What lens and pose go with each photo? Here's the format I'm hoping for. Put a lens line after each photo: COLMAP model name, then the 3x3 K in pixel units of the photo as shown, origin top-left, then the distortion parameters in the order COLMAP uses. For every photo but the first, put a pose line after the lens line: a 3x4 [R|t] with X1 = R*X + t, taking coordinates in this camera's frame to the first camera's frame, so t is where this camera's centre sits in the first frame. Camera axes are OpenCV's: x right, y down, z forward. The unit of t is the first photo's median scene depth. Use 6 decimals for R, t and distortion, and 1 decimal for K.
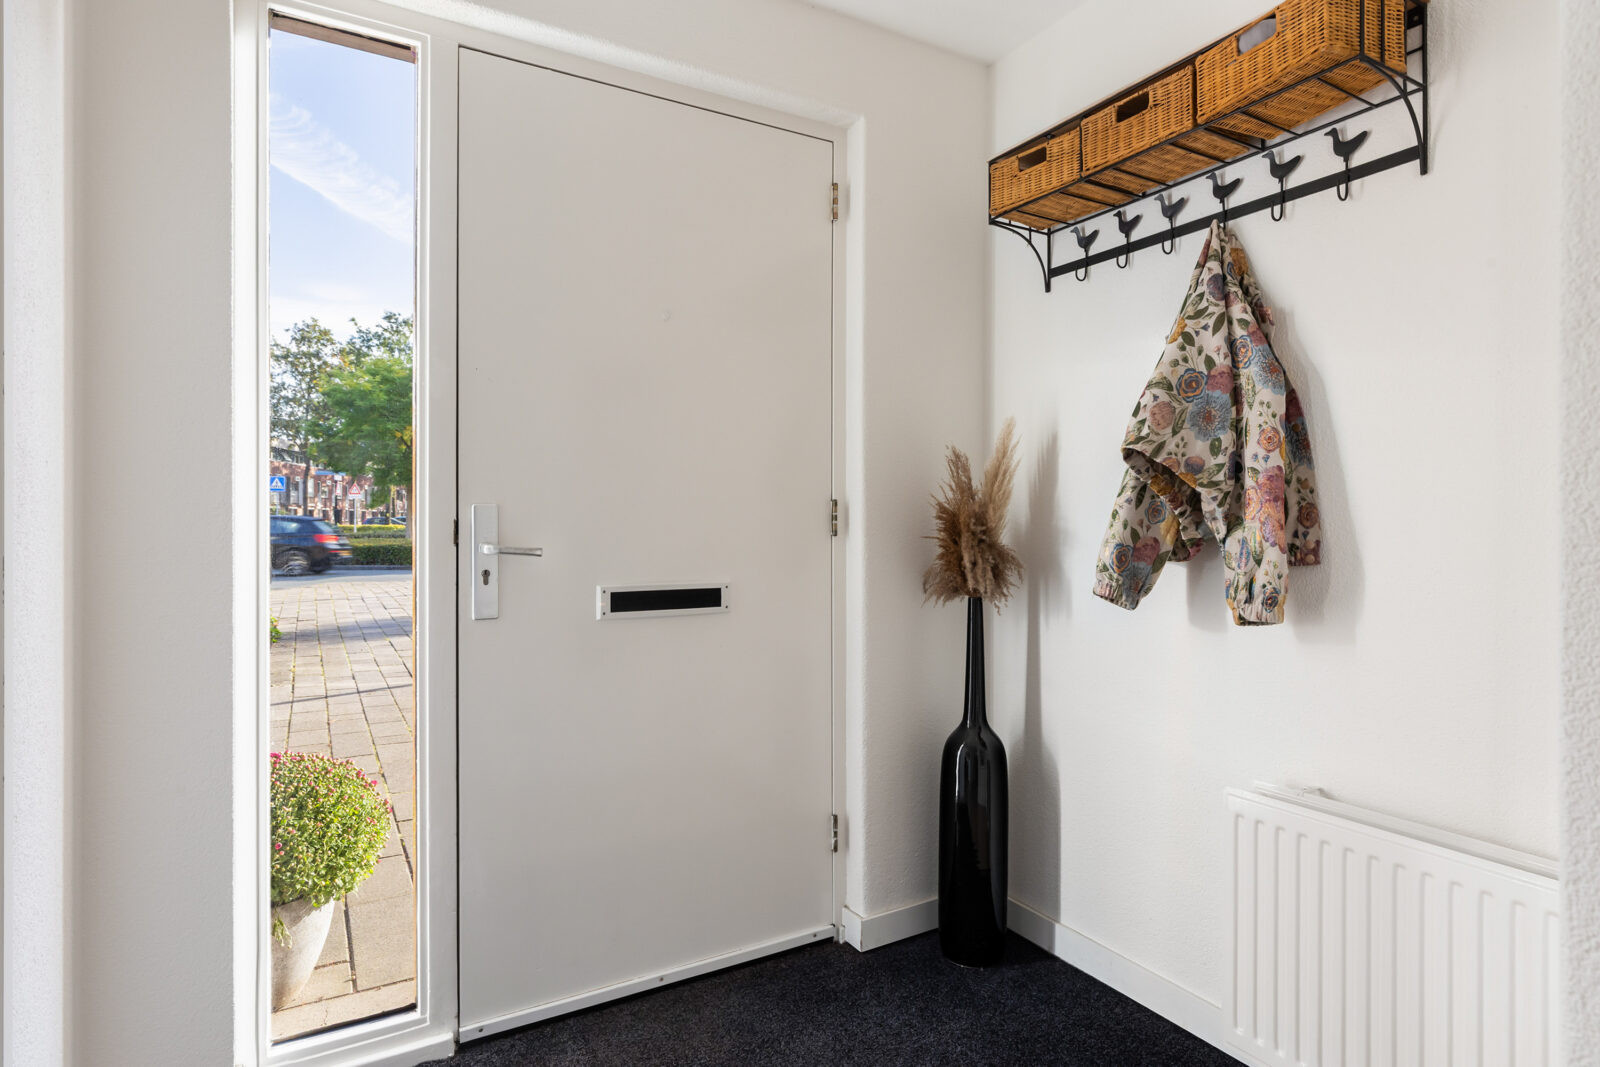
lens RADIAL K [[892.2, 0, 838.3], [0, 892.2, 518.1], [0, 0, 1]] dist [-0.003118, -0.000060]
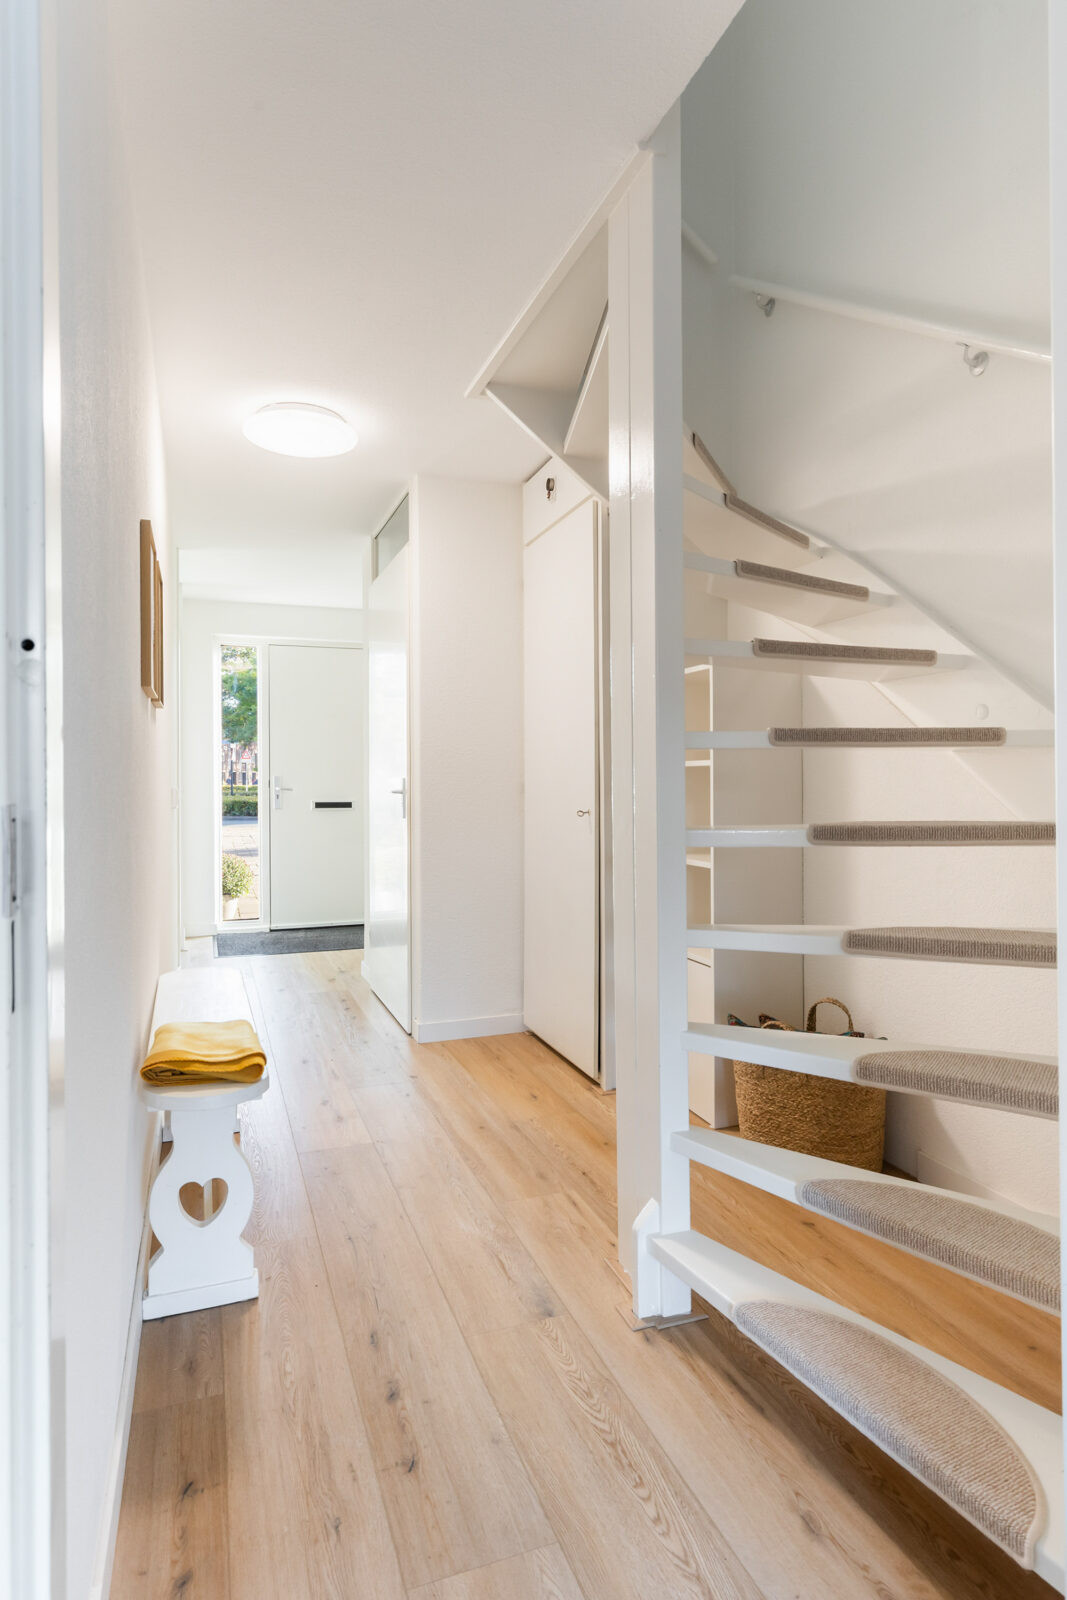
lens RADIAL K [[892.2, 0, 533.5], [0, 892.2, 800.0], [0, 0, 1]] dist [-0.003118, -0.000060]
pose [[0.982760, 0.004403, -0.184831, 0.083688], [-0.000098, 0.999729, 0.023290, -0.000242], [0.184884, -0.022870, 0.982494, -0.152978]]
